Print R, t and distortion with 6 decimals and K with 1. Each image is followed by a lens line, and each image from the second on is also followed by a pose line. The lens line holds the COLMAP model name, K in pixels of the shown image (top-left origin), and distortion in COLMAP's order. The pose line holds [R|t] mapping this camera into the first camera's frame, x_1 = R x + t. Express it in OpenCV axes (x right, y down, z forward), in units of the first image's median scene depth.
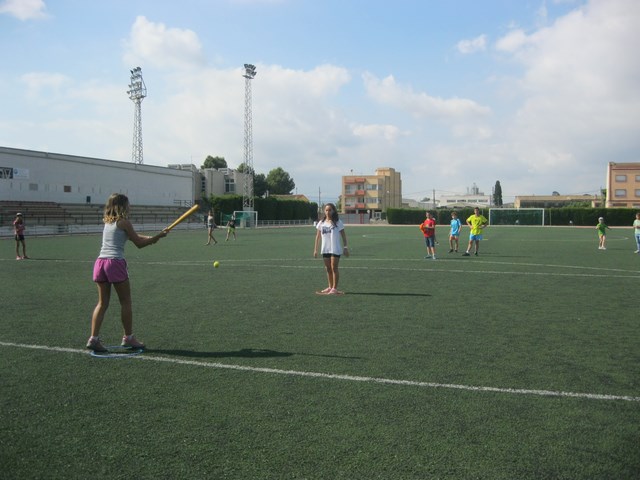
lens RADIAL K [[659.6, 0, 314.8], [0, 659.6, 246.9], [0, 0, 1]] dist [-0.108301, 0.000000]
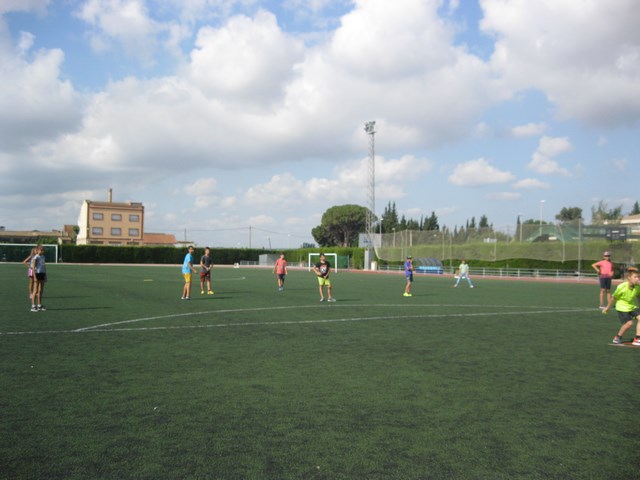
lens RADIAL K [[659.6, 0, 315.4], [0, 659.6, 246.3], [0, 0, 1]] dist [-0.108301, 0.000000]
pose [[0.654772, 0.022681, 0.755486, -0.103817], [0.019963, 0.998682, -0.047284, -0.003911], [-0.755563, 0.046042, 0.653456, 0.078044]]
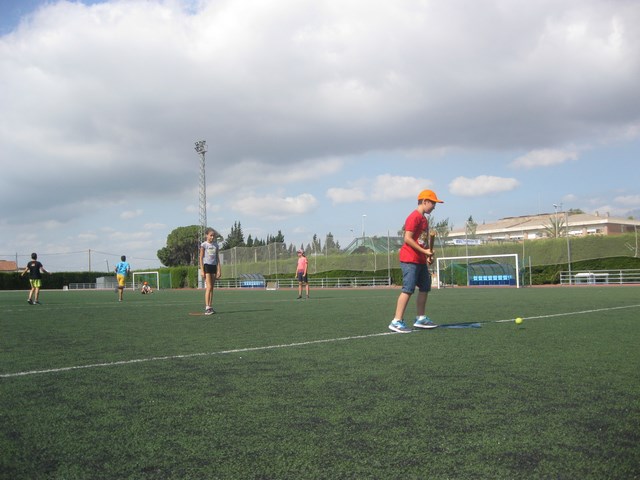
lens RADIAL K [[659.6, 0, 314.6], [0, 659.6, 248.7], [0, 0, 1]] dist [-0.108301, 0.000000]
pose [[0.485614, 0.029530, 0.873674, -0.087799], [0.062317, 0.995717, -0.068293, 0.005115], [-0.871949, 0.087609, 0.481694, 0.036071]]
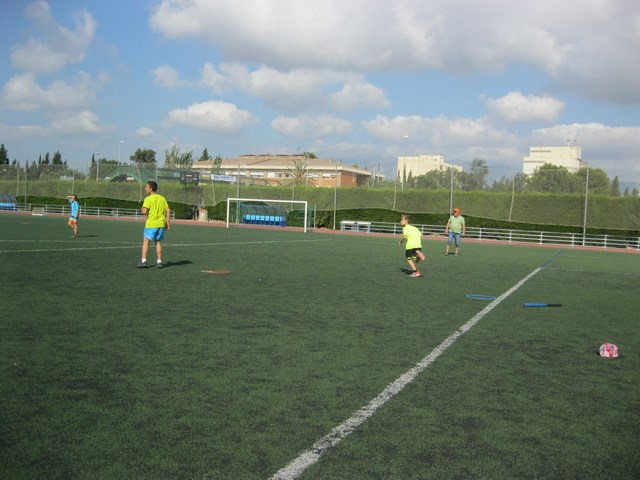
lens RADIAL K [[659.6, 0, 319.2], [0, 659.6, 245.6], [0, 0, 1]] dist [-0.108301, 0.000000]
pose [[0.073824, -0.049770, 0.996029, -0.118995], [-0.003776, 0.998733, 0.050185, -0.003656], [-0.997264, -0.007466, 0.073542, 0.078417]]
